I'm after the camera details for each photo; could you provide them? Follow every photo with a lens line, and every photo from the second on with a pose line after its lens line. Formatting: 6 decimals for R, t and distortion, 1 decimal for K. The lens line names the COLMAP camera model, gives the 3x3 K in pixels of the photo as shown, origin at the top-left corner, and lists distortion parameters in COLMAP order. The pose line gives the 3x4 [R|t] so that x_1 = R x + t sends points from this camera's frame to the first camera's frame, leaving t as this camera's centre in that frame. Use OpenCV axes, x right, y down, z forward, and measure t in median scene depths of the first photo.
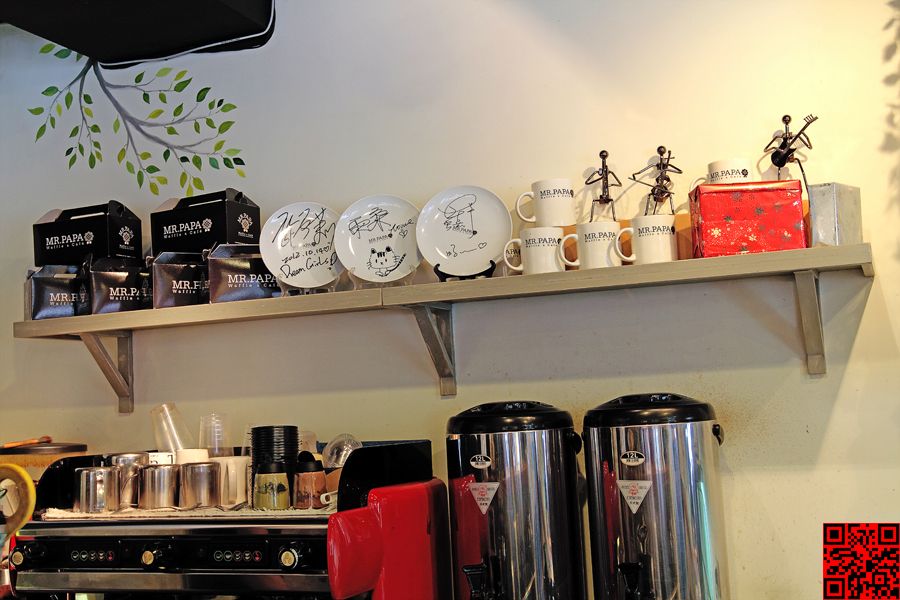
lens RADIAL K [[1219.0, 0, 449.8], [0, 1219.0, 300.1], [0, 0, 1]] dist [0.004948, 0.000000]
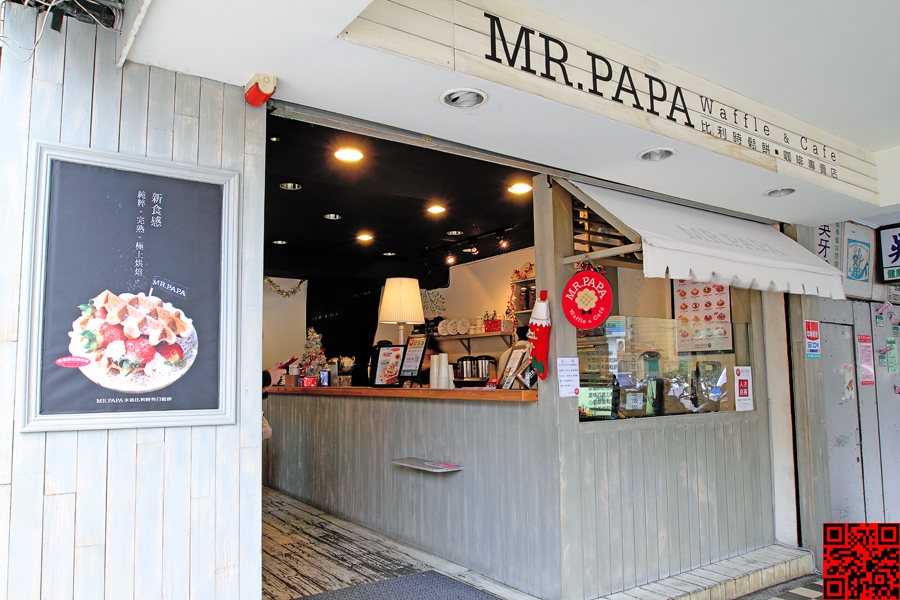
lens RADIAL K [[668.7, 0, 450.1], [0, 668.7, 303.5], [0, 0, 1]] dist [-0.010002, -0.001896]
pose [[0.849716, -0.045388, -0.525284, 1.535681], [0.071130, 0.997048, 0.028910, -0.247974], [0.522421, -0.061929, 0.850436, -1.638835]]
